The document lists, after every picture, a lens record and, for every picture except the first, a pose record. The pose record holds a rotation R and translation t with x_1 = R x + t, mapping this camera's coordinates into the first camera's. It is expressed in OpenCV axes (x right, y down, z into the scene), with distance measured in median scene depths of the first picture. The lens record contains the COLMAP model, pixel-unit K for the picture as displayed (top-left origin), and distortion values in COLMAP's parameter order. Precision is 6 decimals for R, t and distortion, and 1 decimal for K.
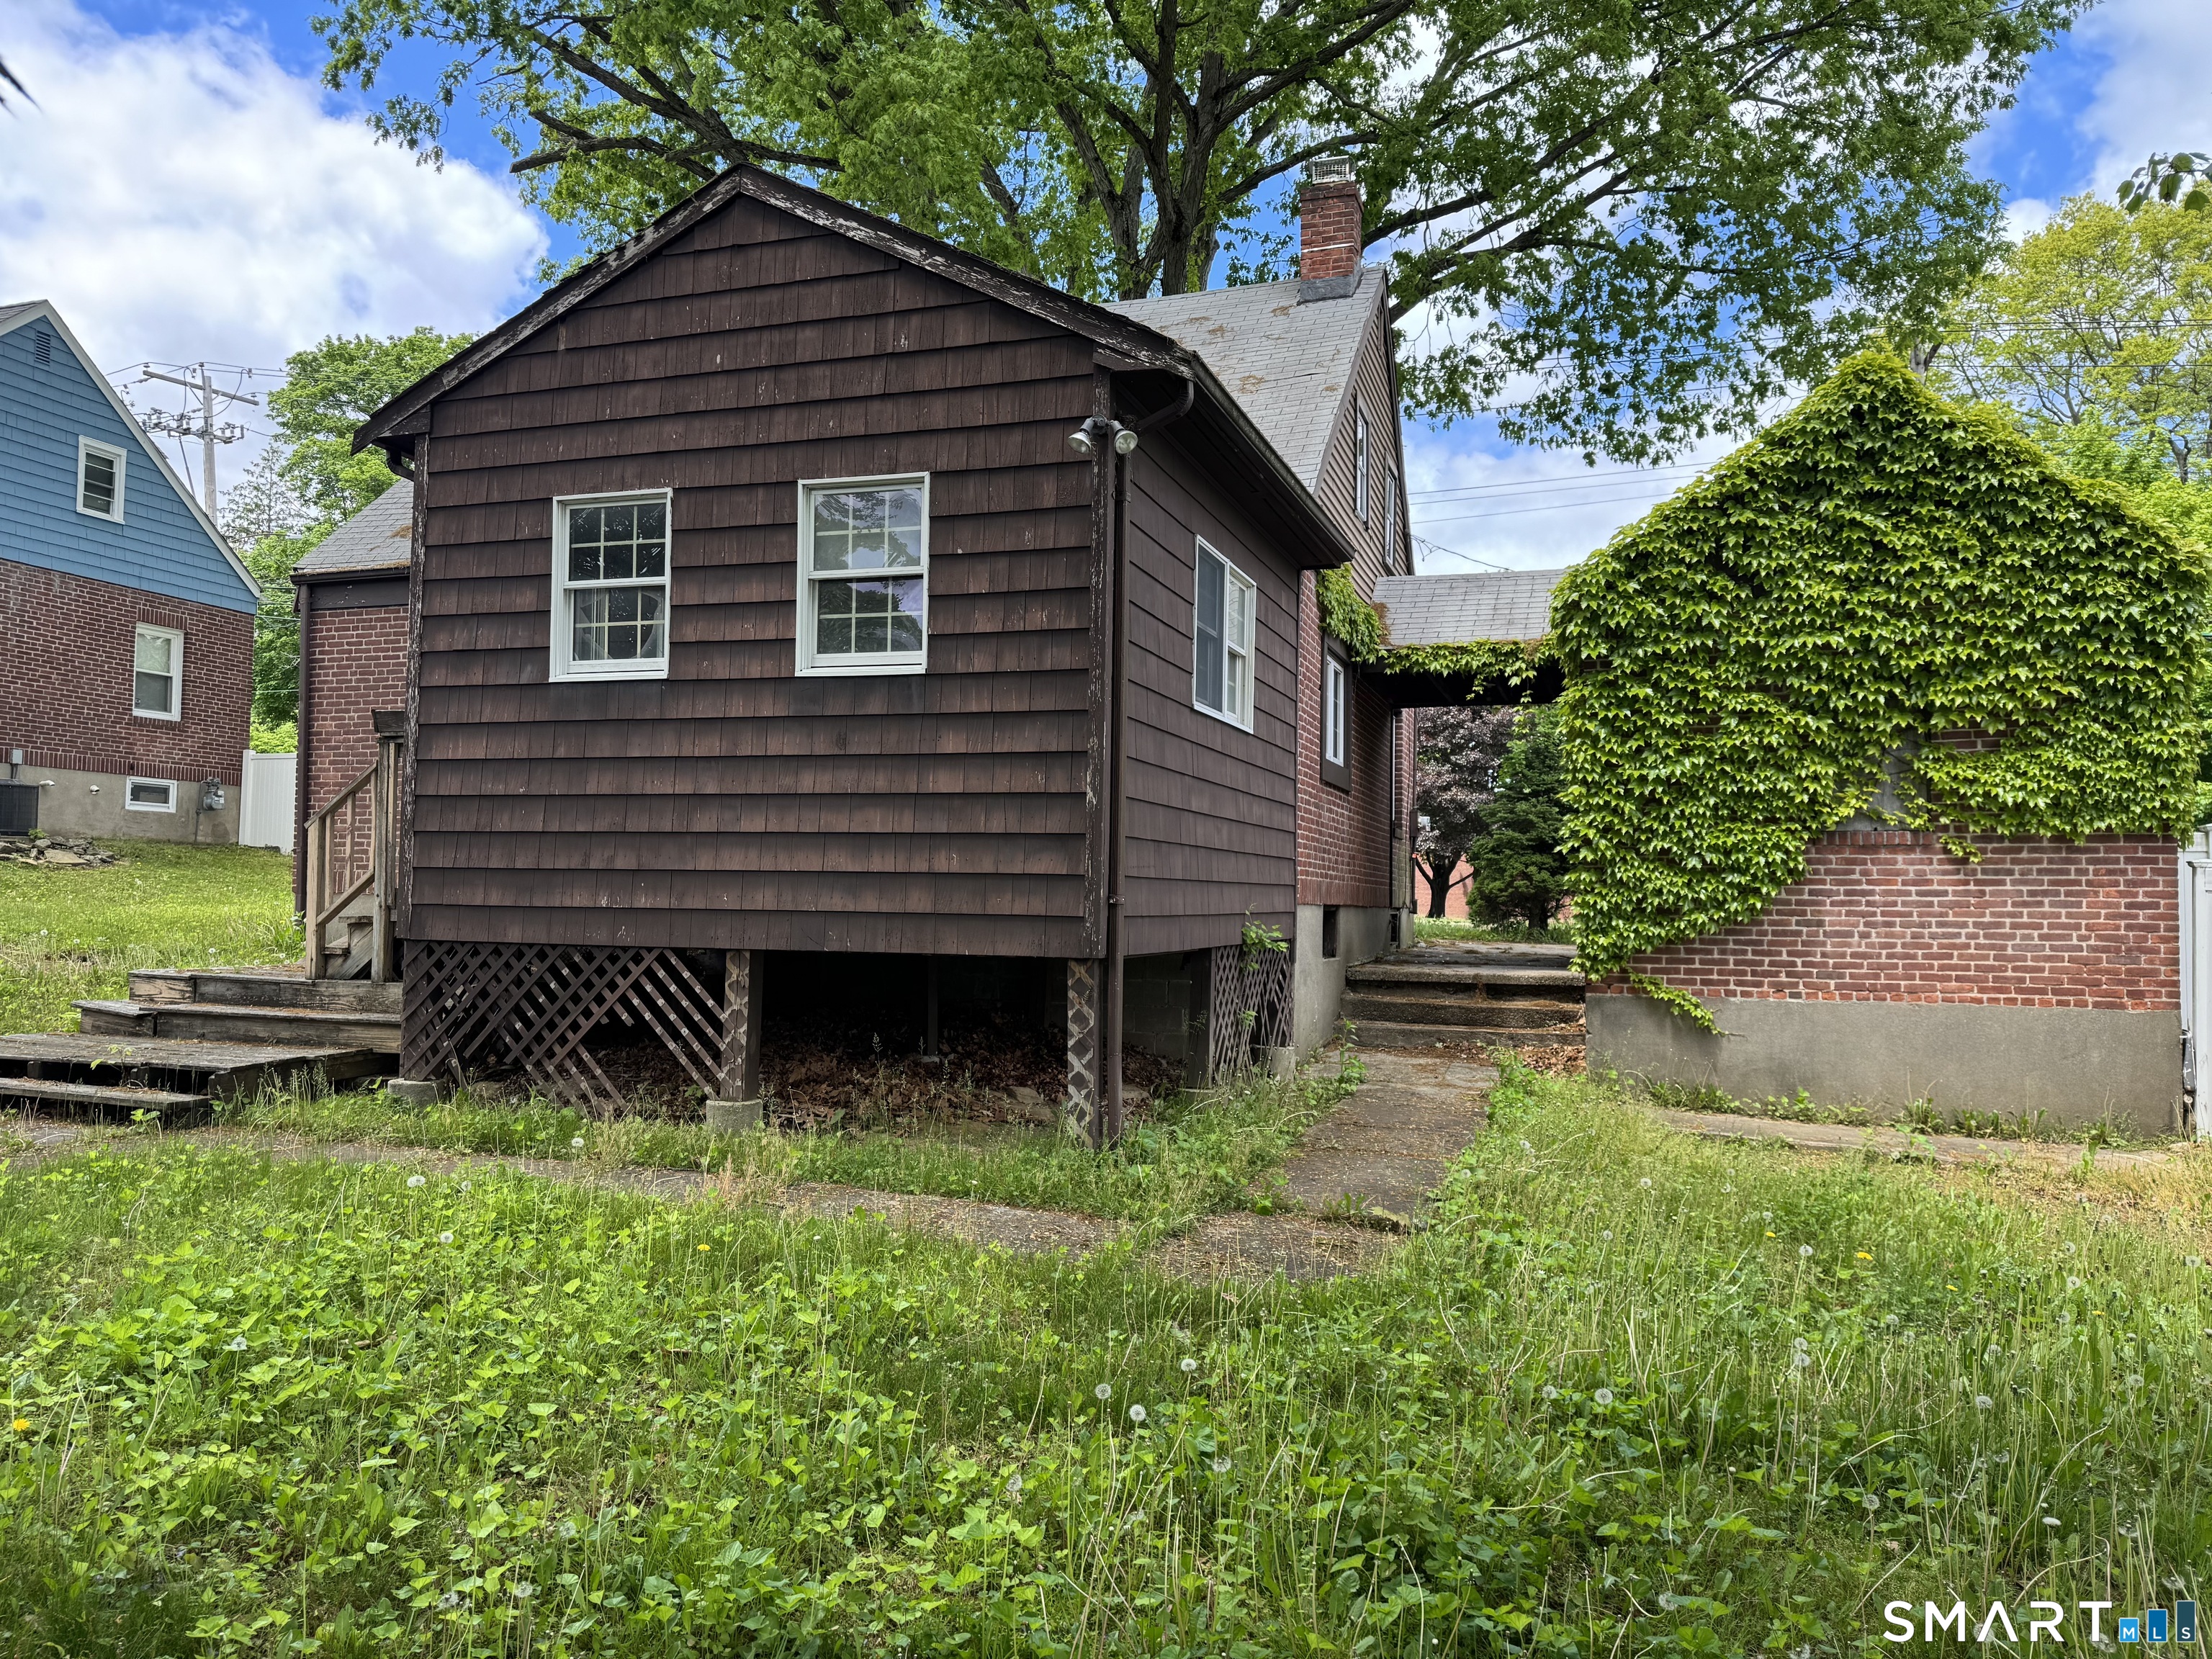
lens RADIAL K [[1548.1, 0, 1106.0], [0, 1548.1, 829.5], [0, 0, 1]] dist [0.111851, -0.170869]
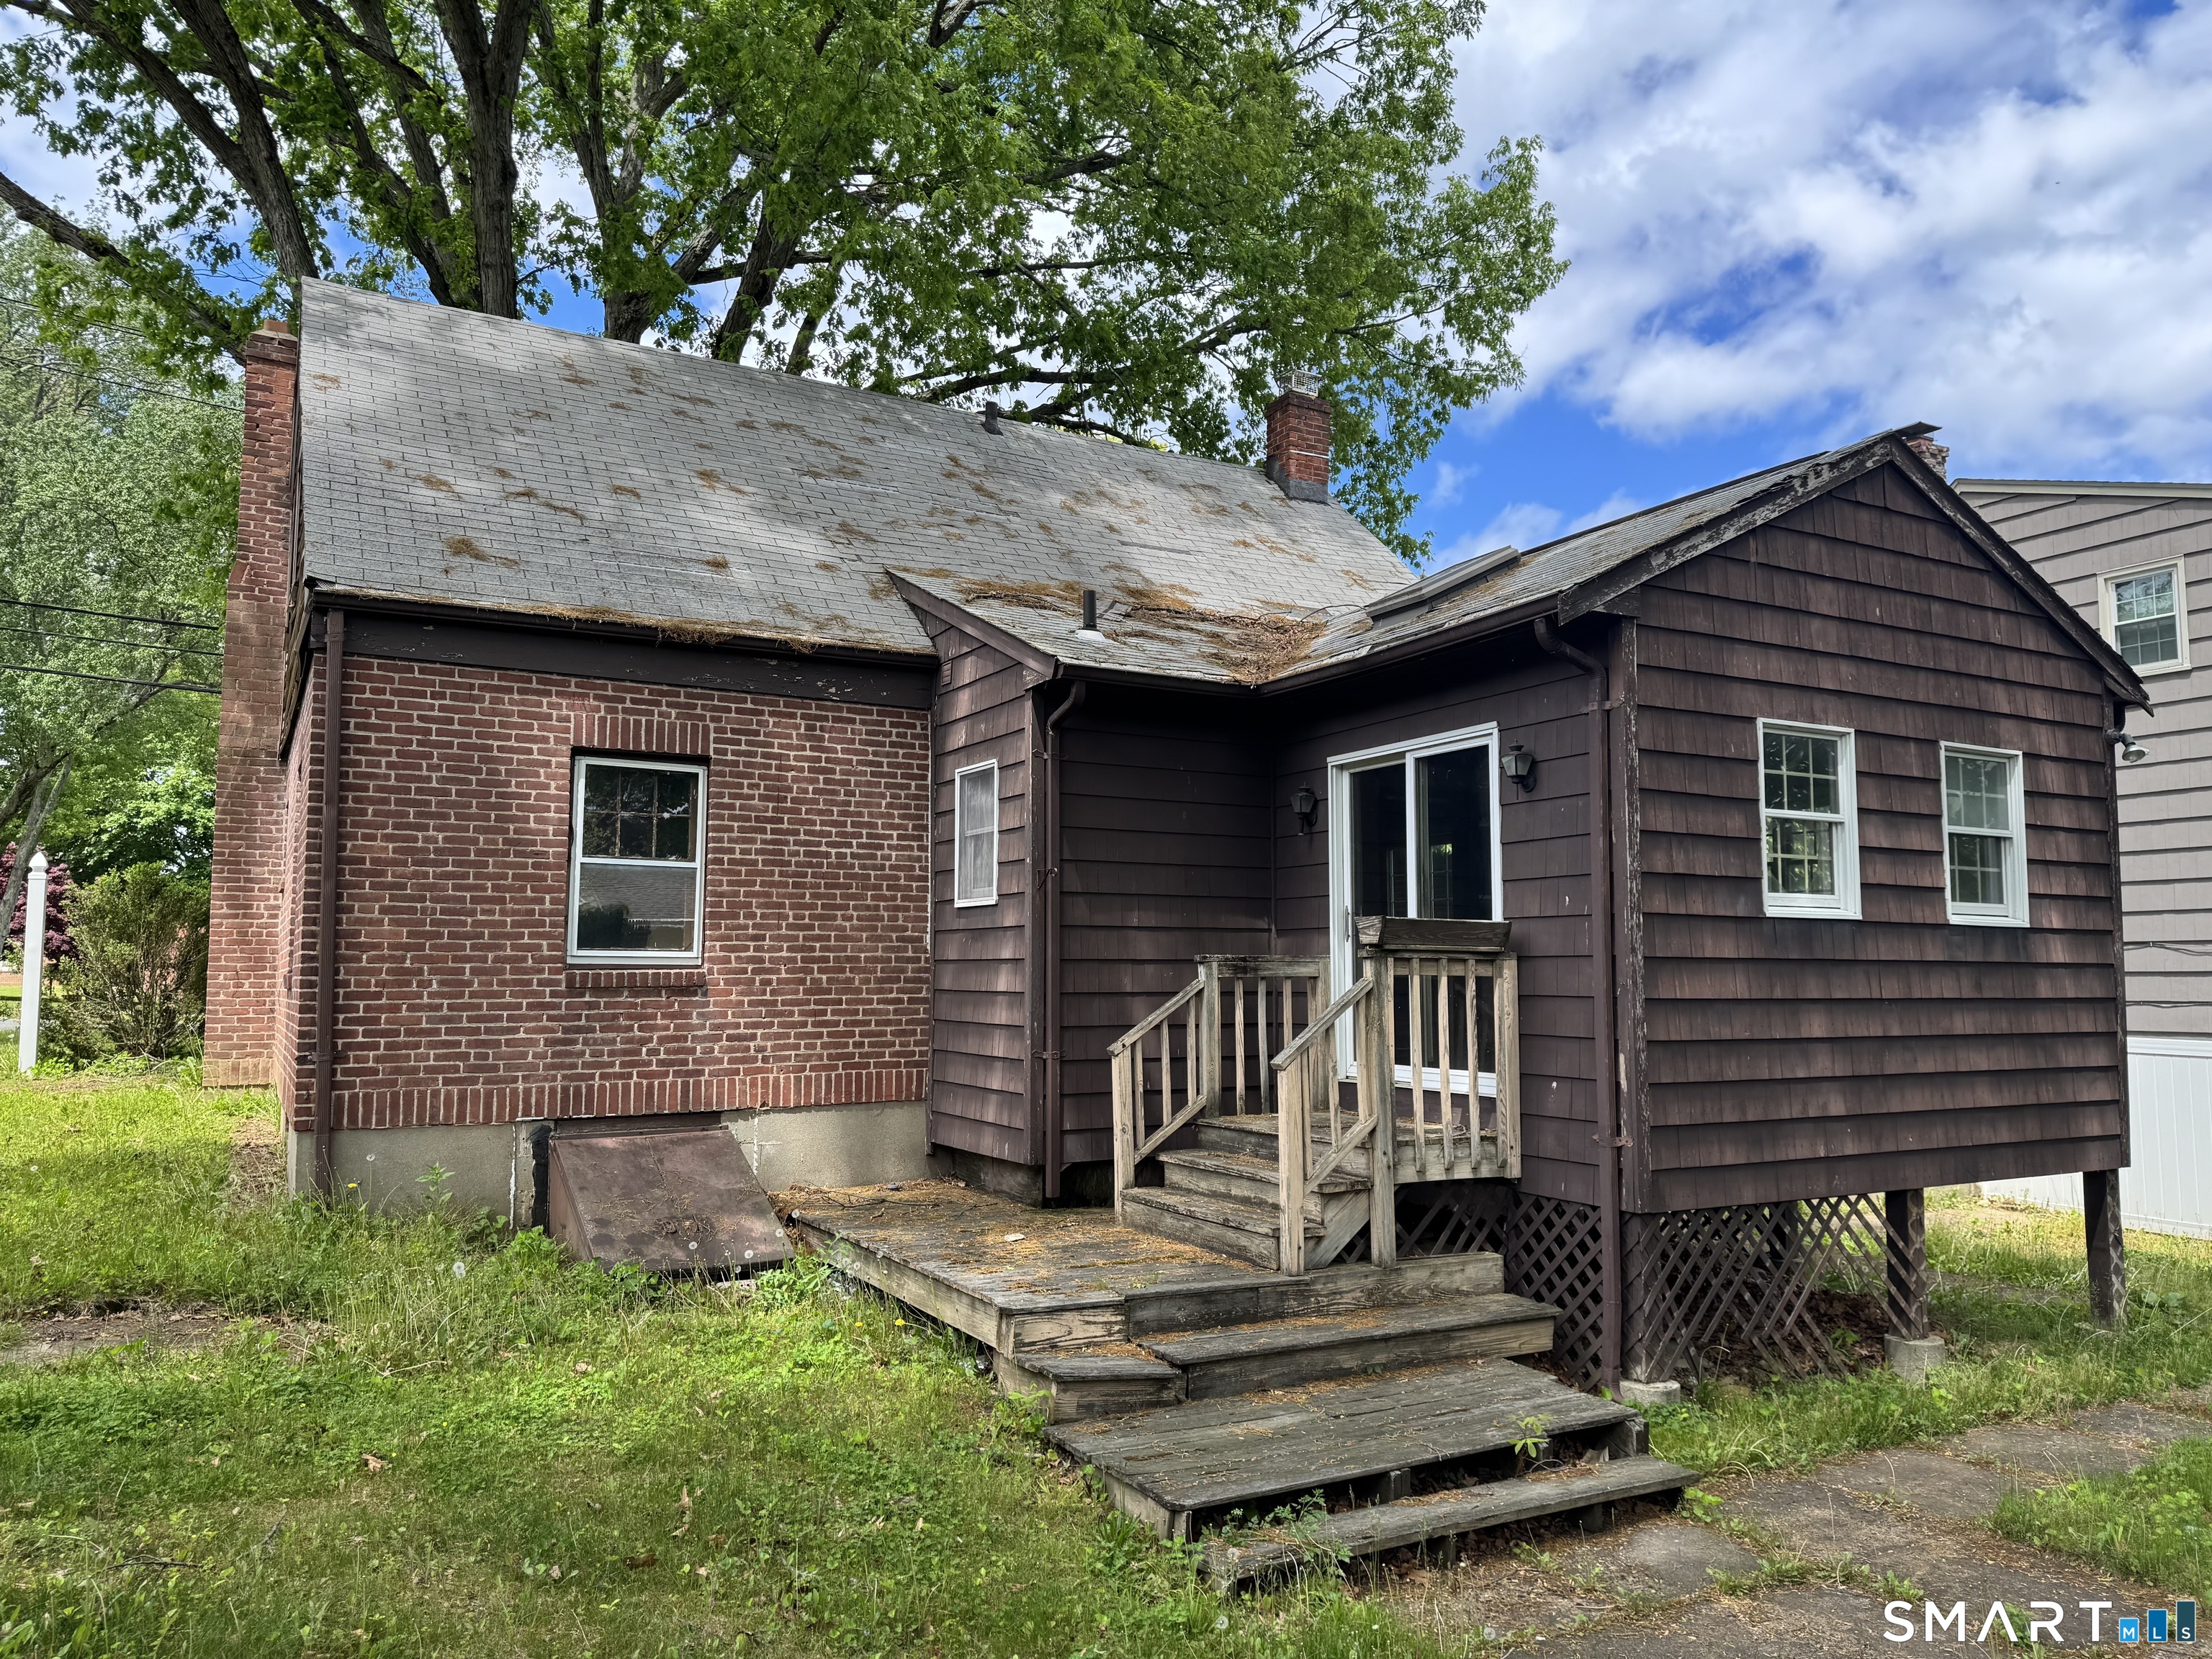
lens RADIAL K [[1538.4, 0, 1102.2], [0, 1538.4, 882.1], [0, 0, 1]] dist [-0.001236, -0.061447]
pose [[0.697648, 0.041455, 0.715240, -1.292048], [-0.016210, 0.998982, -0.042089, -0.070604], [-0.716257, 0.017770, 0.697610, 0.657182]]
